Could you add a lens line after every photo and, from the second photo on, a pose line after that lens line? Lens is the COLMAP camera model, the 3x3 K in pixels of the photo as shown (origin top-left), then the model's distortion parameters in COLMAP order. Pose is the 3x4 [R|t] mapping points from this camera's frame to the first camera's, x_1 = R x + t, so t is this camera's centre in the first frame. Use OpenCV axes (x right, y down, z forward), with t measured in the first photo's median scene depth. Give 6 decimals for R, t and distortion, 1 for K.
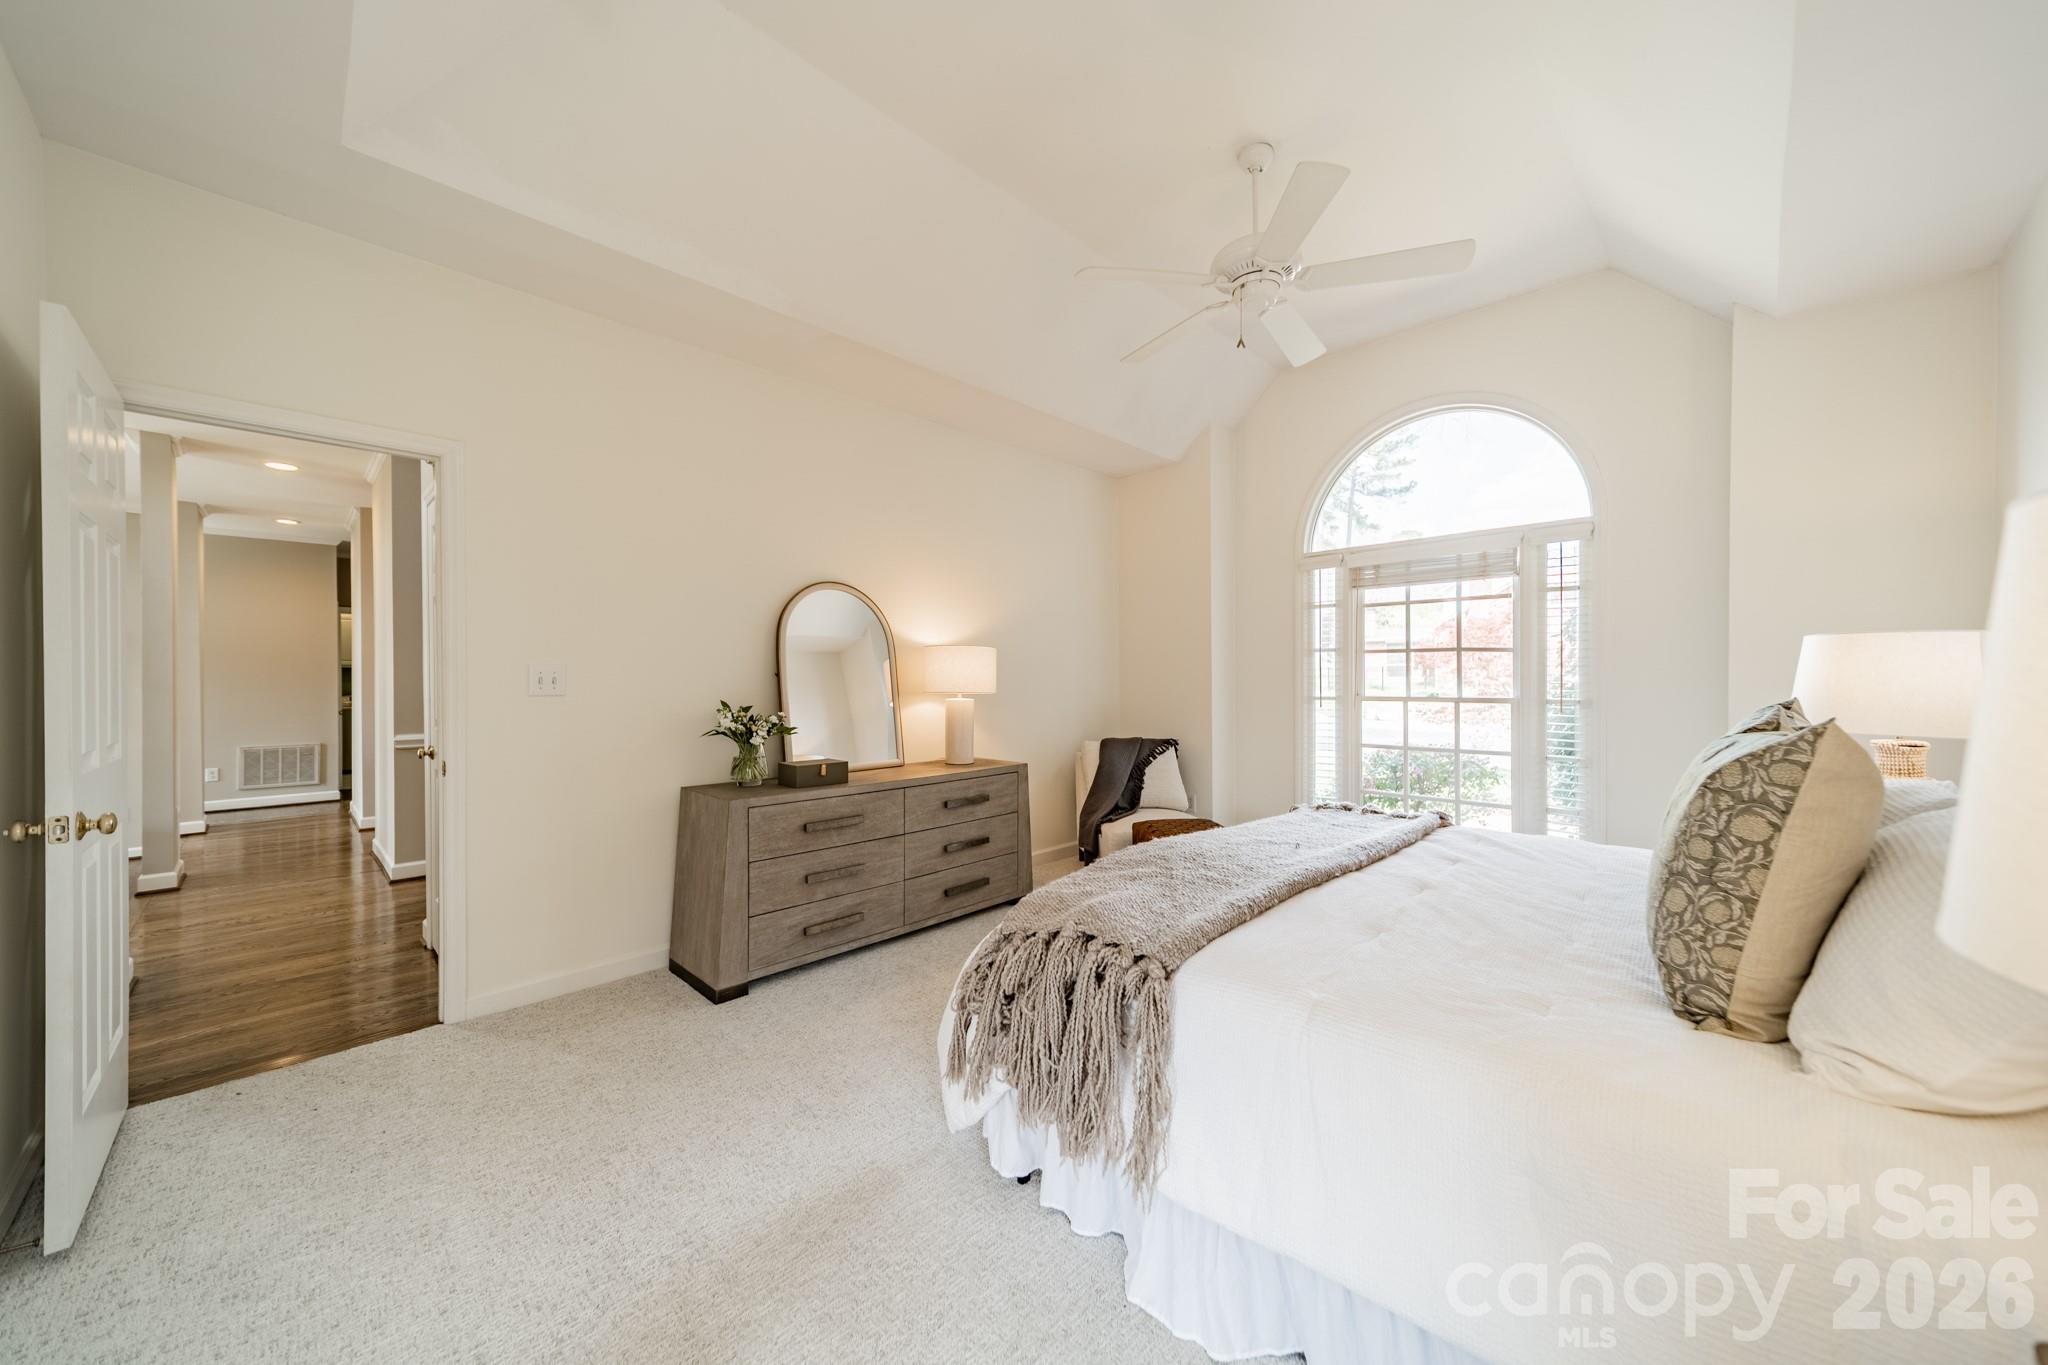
lens RADIAL K [[723.5, 0, 1024.0], [0, 723.5, 682.5], [0, 0, 1]] dist [0.001430, -0.000044]
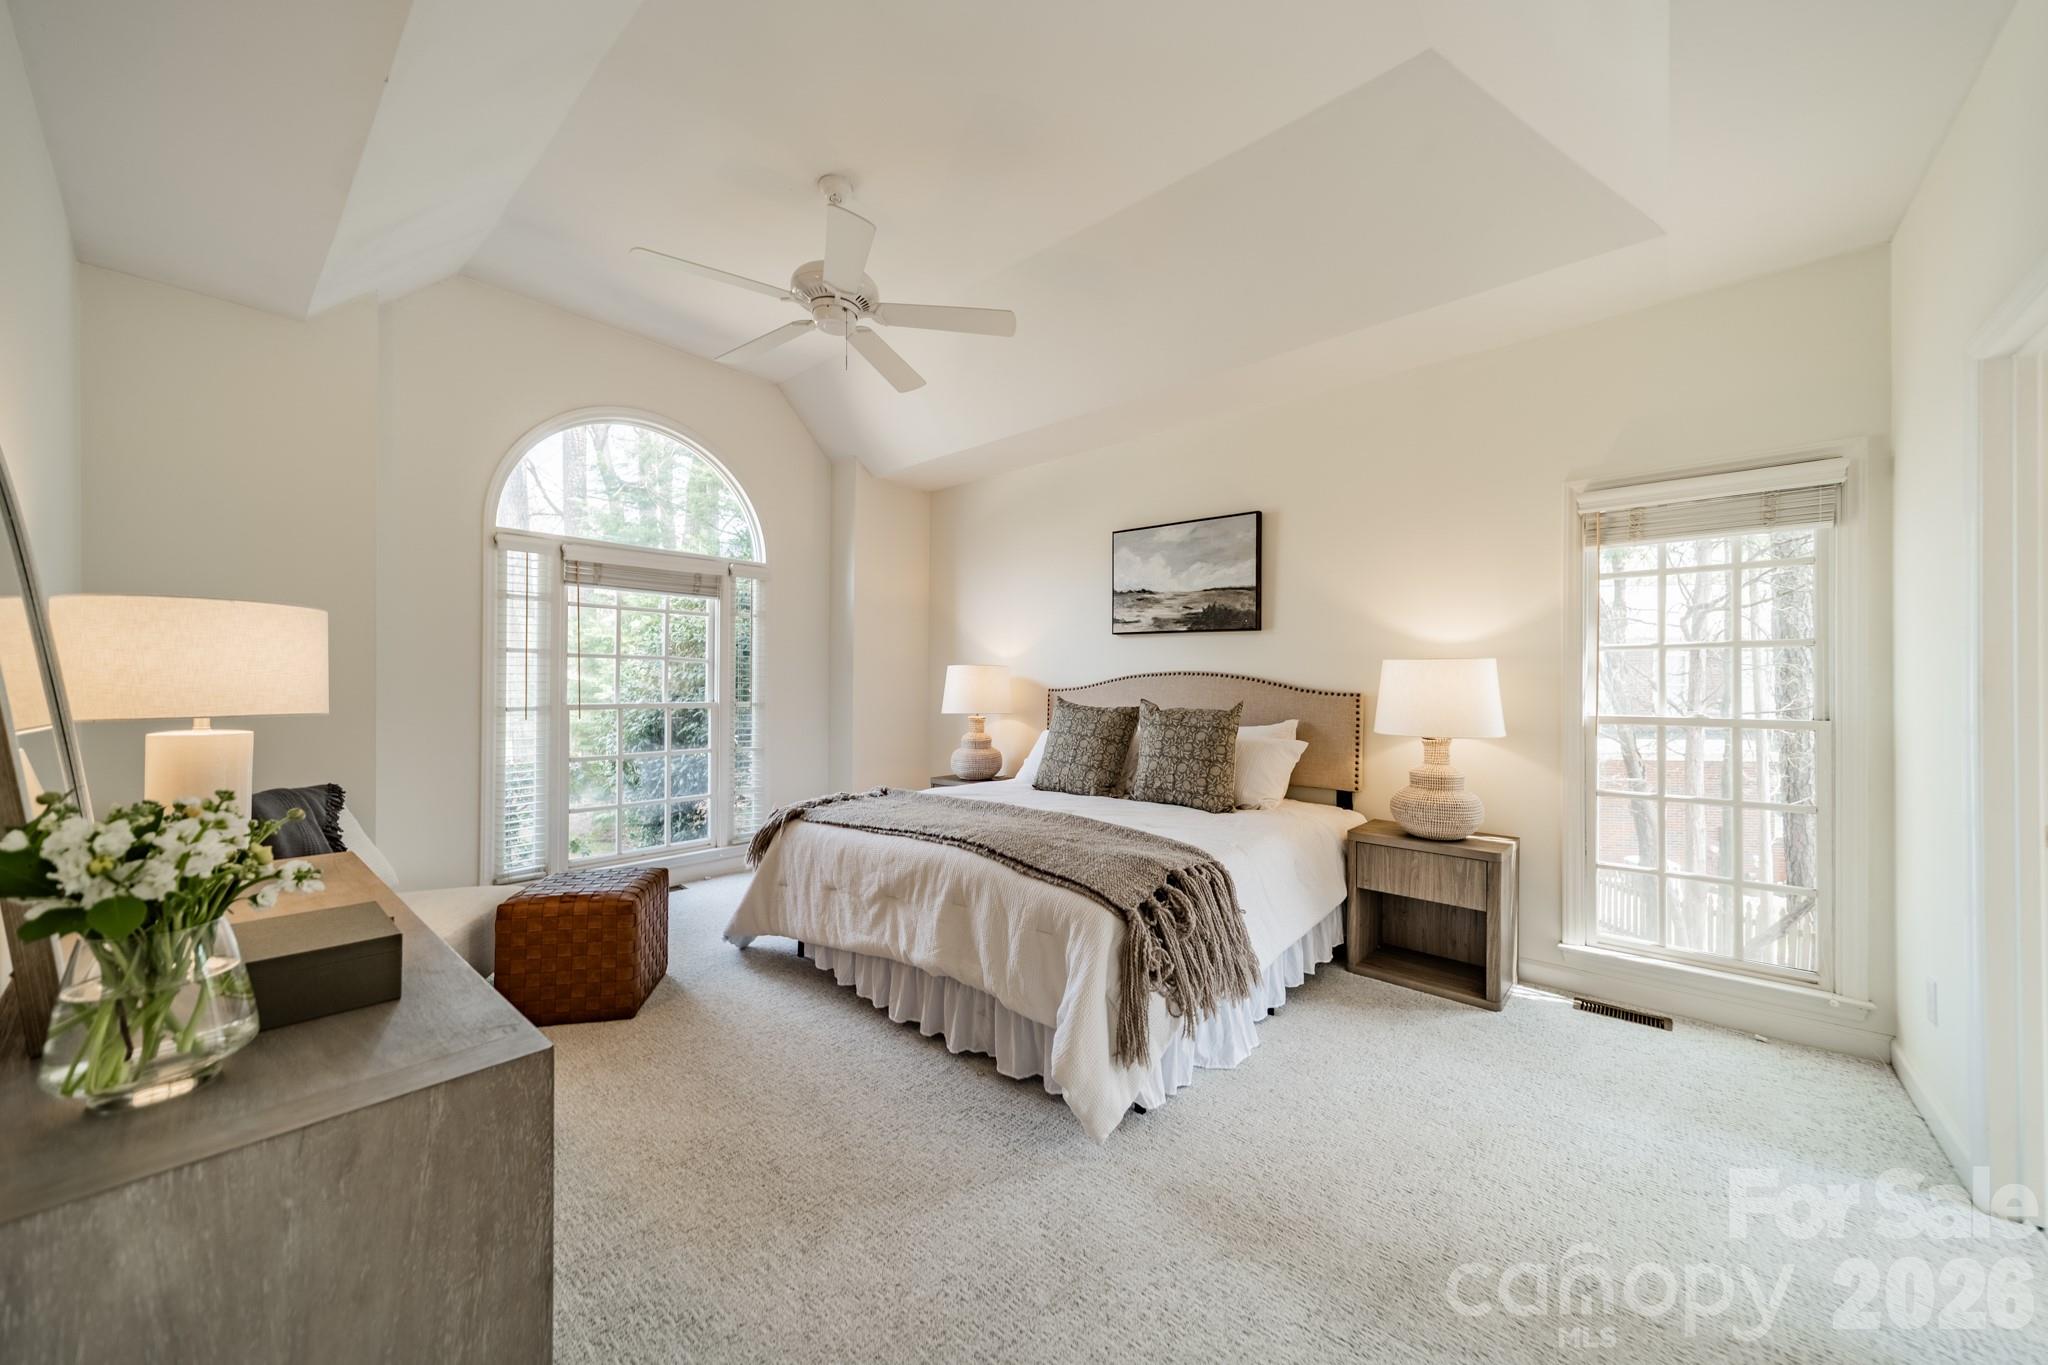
lens RADIAL K [[723.5, 0, 1024.0], [0, 723.5, 682.5], [0, 0, 1]] dist [0.001430, -0.000044]
pose [[-0.073176, 0.009032, 0.997278, -0.466192], [0.000034, 0.999959, -0.009054, -0.001017], [-0.997319, -0.000629, -0.073173, 0.512503]]
